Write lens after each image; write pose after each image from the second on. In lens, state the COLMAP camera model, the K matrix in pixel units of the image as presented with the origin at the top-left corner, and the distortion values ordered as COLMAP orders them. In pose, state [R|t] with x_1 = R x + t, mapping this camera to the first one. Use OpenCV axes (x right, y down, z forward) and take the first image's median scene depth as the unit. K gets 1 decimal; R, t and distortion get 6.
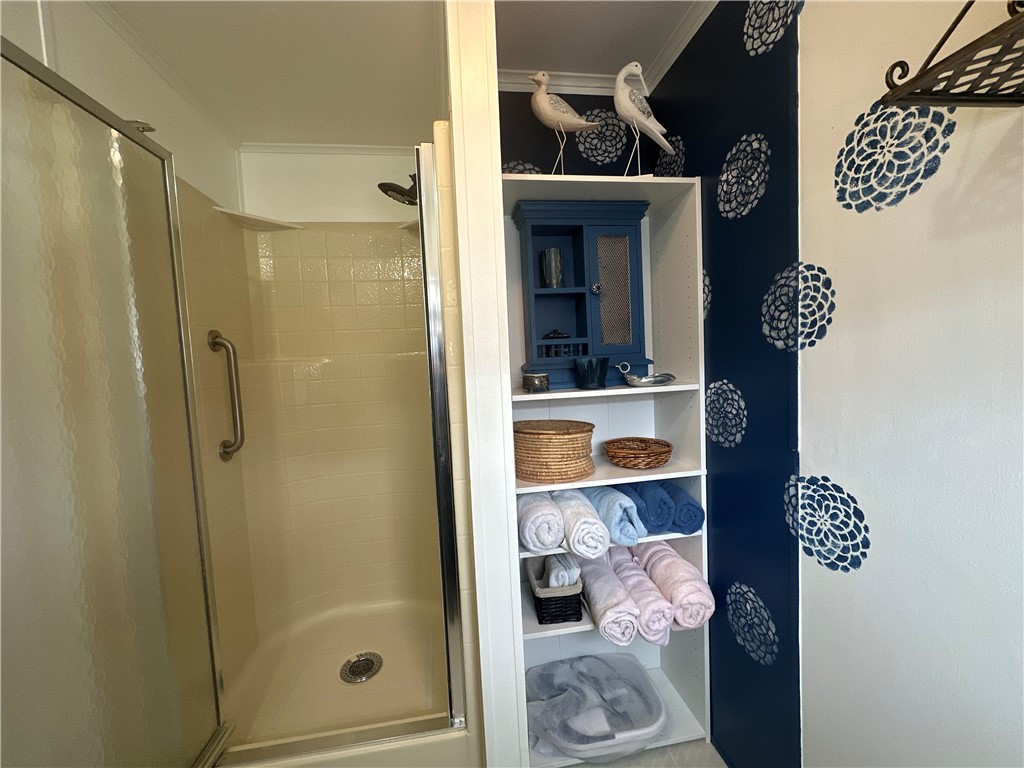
lens RADIAL K [[408.1, 0, 513.0], [0, 408.1, 383.2], [0, 0, 1]] dist [-0.002432, 0.001100]
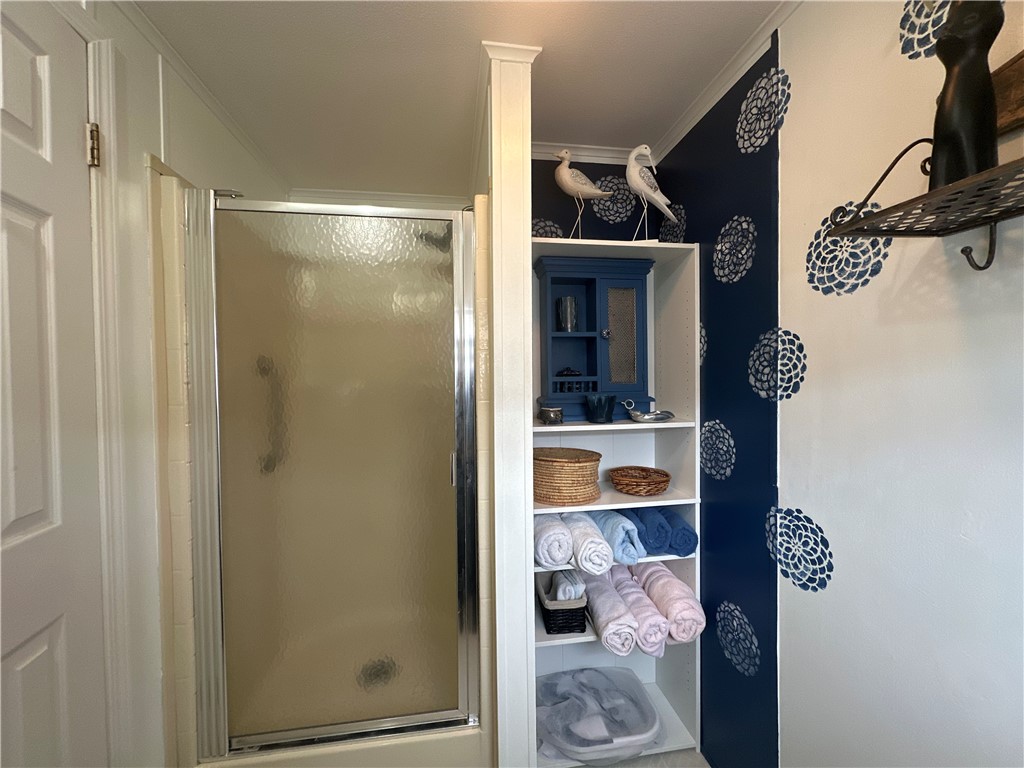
lens RADIAL K [[408.1, 0, 512.8], [0, 408.1, 382.7], [0, 0, 1]] dist [-0.002432, 0.001100]
pose [[0.999322, 0.036774, -0.001856, -0.056776], [-0.036820, 0.998301, -0.045150, -0.040452], [0.000193, 0.045188, 0.998978, -0.150546]]
